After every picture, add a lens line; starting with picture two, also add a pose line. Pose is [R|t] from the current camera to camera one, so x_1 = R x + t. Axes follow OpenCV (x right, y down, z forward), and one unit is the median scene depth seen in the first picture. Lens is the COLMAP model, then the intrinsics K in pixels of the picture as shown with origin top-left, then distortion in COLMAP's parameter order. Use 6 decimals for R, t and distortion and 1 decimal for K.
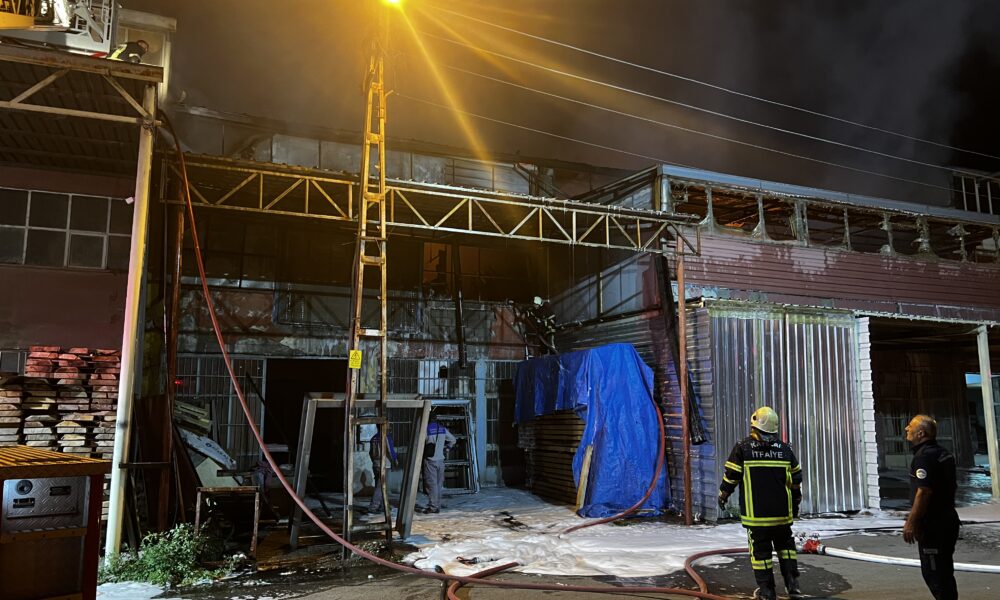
lens RADIAL K [[758.2, 0, 500.0], [0, 758.2, 300.5], [0, 0, 1]] dist [0.038465, -0.021314]
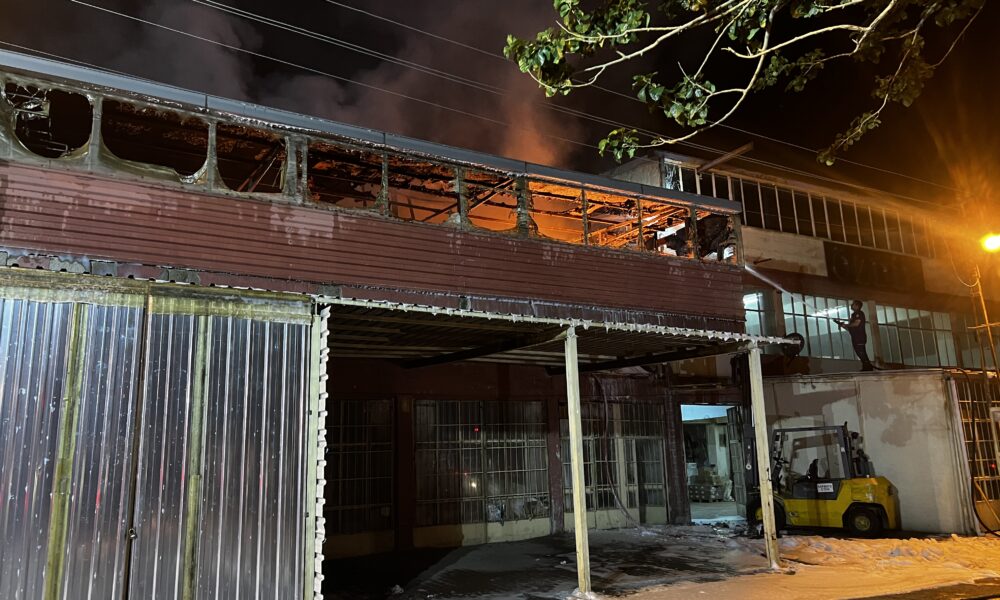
lens RADIAL K [[758.2, 0, 501.7], [0, 758.2, 297.5], [0, 0, 1]] dist [0.038465, -0.021314]
pose [[0.992005, 0.001065, 0.126194, 0.487292], [0.006899, 0.998012, -0.062650, 0.048576], [-0.126010, 0.063020, 0.990025, 0.345327]]
